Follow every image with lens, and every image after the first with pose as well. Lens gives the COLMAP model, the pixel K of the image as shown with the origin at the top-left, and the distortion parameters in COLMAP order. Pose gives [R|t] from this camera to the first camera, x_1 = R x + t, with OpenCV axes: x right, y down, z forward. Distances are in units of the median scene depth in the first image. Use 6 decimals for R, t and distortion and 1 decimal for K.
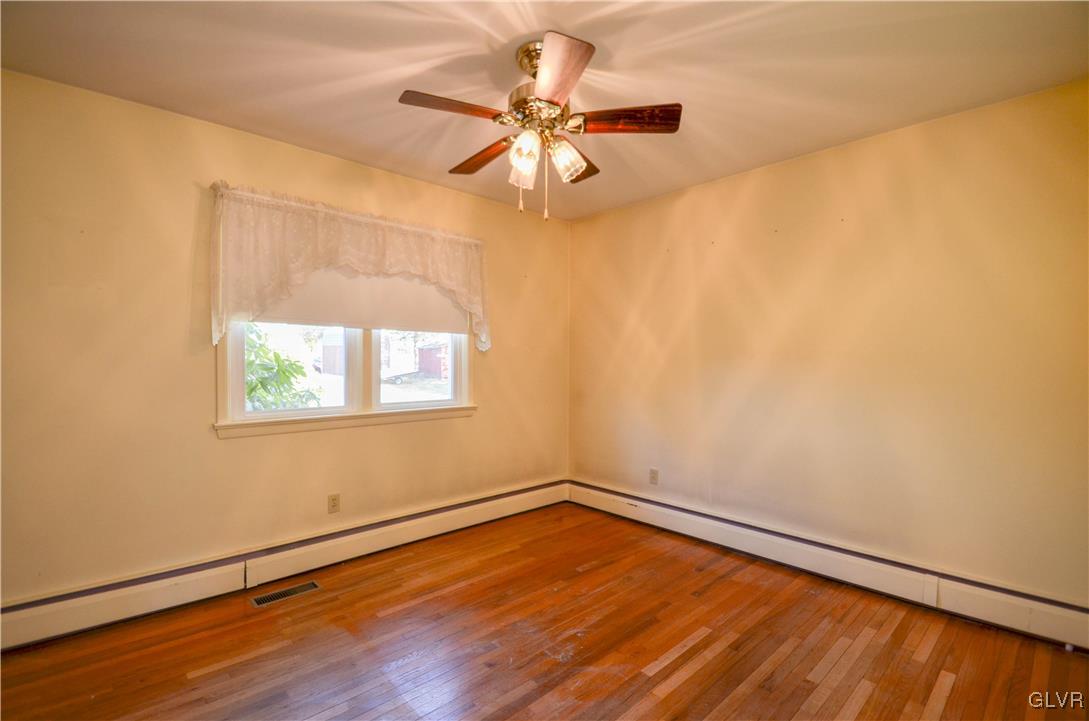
lens RADIAL K [[484.3, 0, 548.0], [0, 484.3, 358.5], [0, 0, 1]] dist [0.007161, -0.007964]
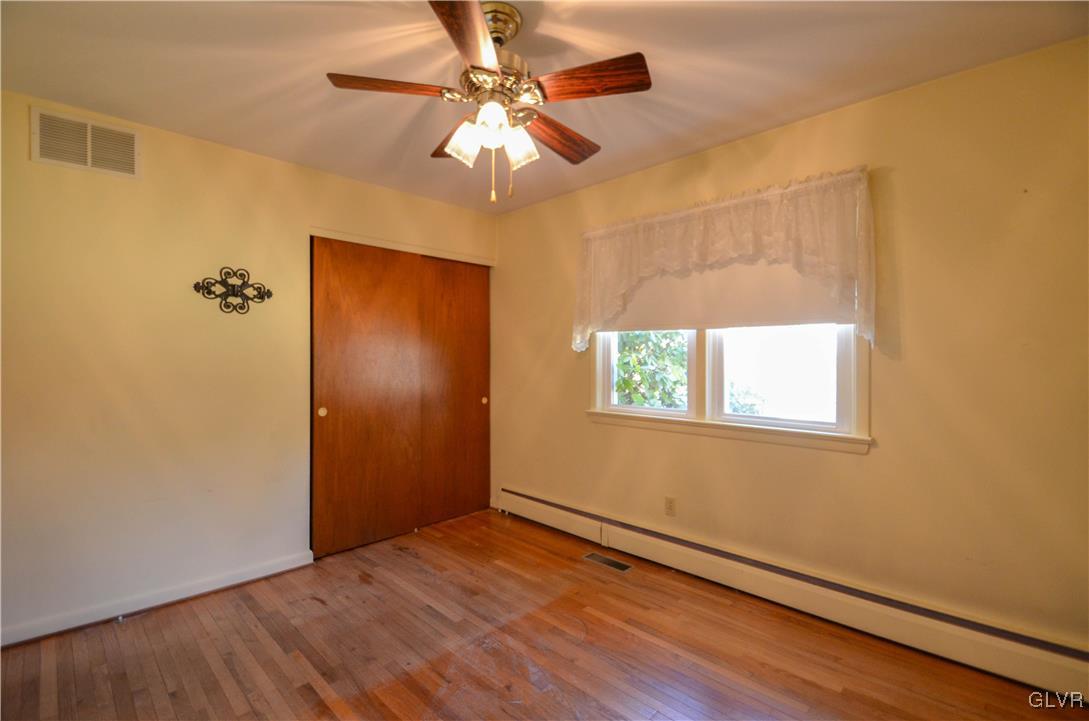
lens RADIAL K [[484.3, 0, 542.8], [0, 484.3, 361.1], [0, 0, 1]] dist [0.007161, -0.007964]
pose [[0.054534, -0.010830, -0.998453, 0.527417], [-0.012703, 0.999853, -0.011539, 0.013678], [0.998431, 0.013313, 0.054389, 0.656888]]
